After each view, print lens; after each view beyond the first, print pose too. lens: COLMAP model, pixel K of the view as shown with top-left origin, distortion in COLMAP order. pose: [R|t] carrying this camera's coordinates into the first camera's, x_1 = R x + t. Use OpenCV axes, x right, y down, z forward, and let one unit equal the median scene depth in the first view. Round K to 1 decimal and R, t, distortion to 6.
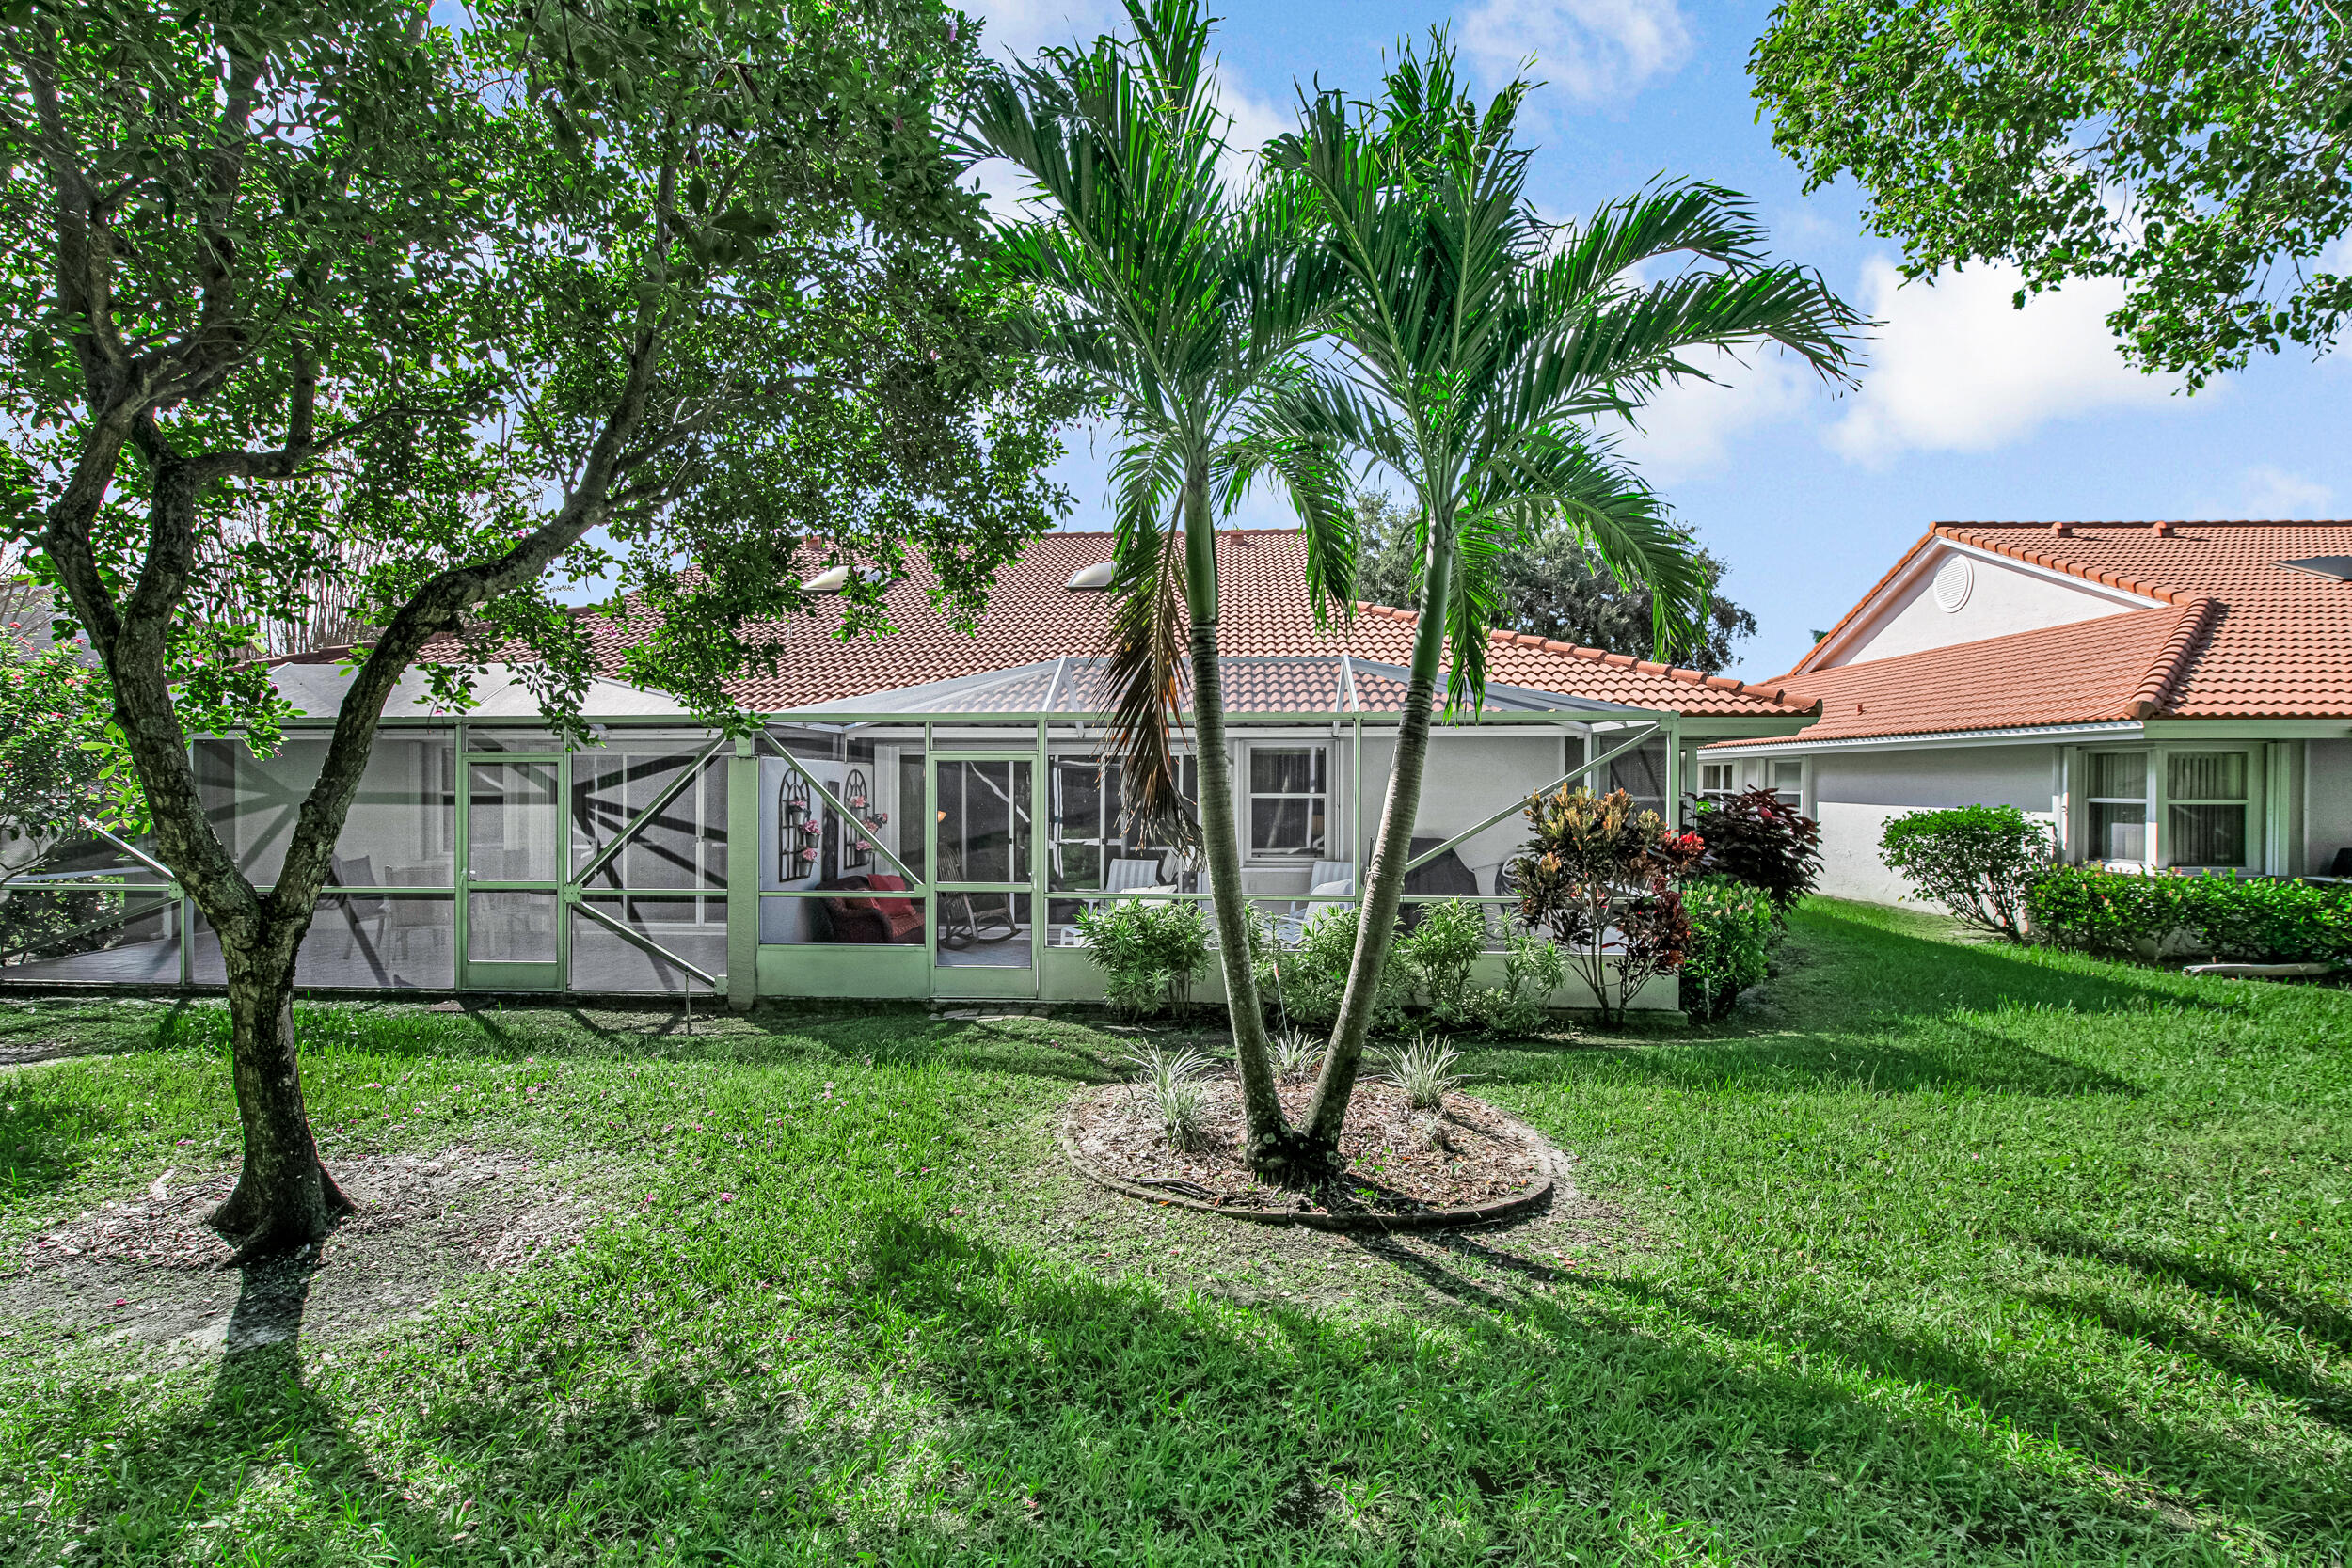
lens RADIAL K [[945.3, 0, 1161.1], [0, 945.3, 796.3], [0, 0, 1]] dist [-0.017186, -0.000077]
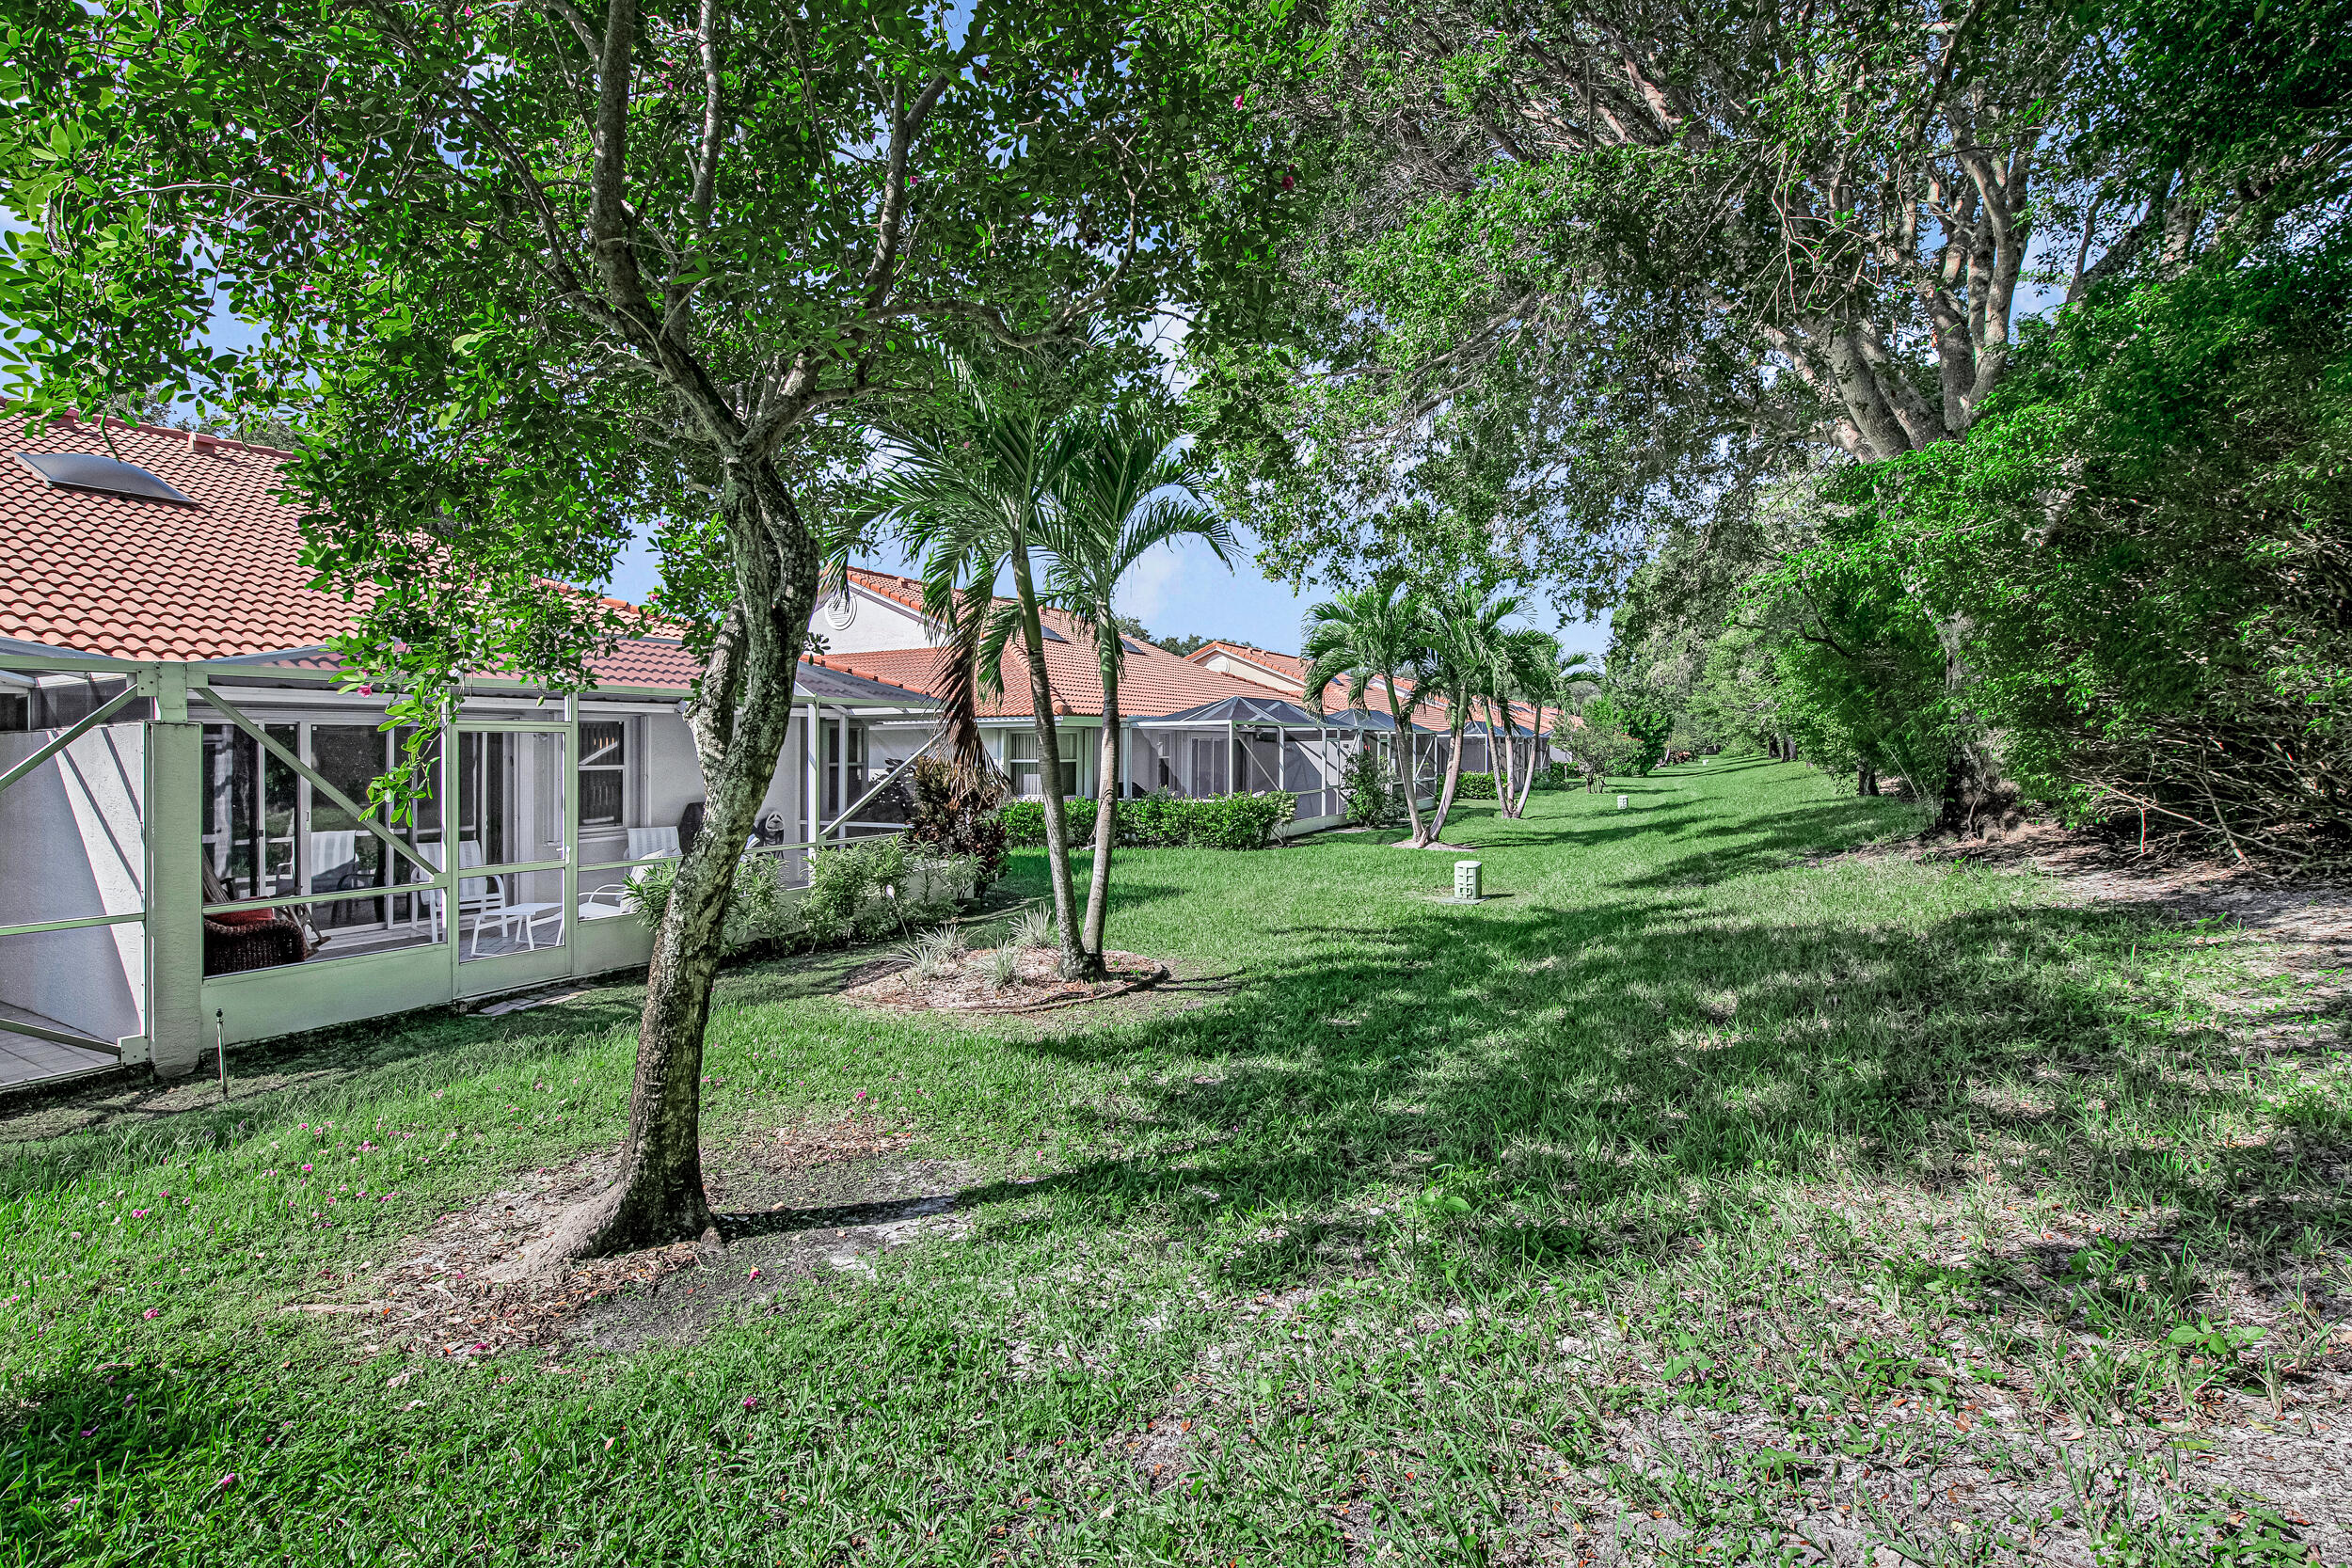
lens RADIAL K [[945.3, 0, 1161.1], [0, 945.3, 796.3], [0, 0, 1]] dist [-0.017186, -0.000077]
pose [[0.370218, -0.036540, 0.928226, -0.795557], [-0.004693, 0.999140, 0.041203, -0.008135], [-0.928933, -0.019611, 0.369728, 0.097314]]
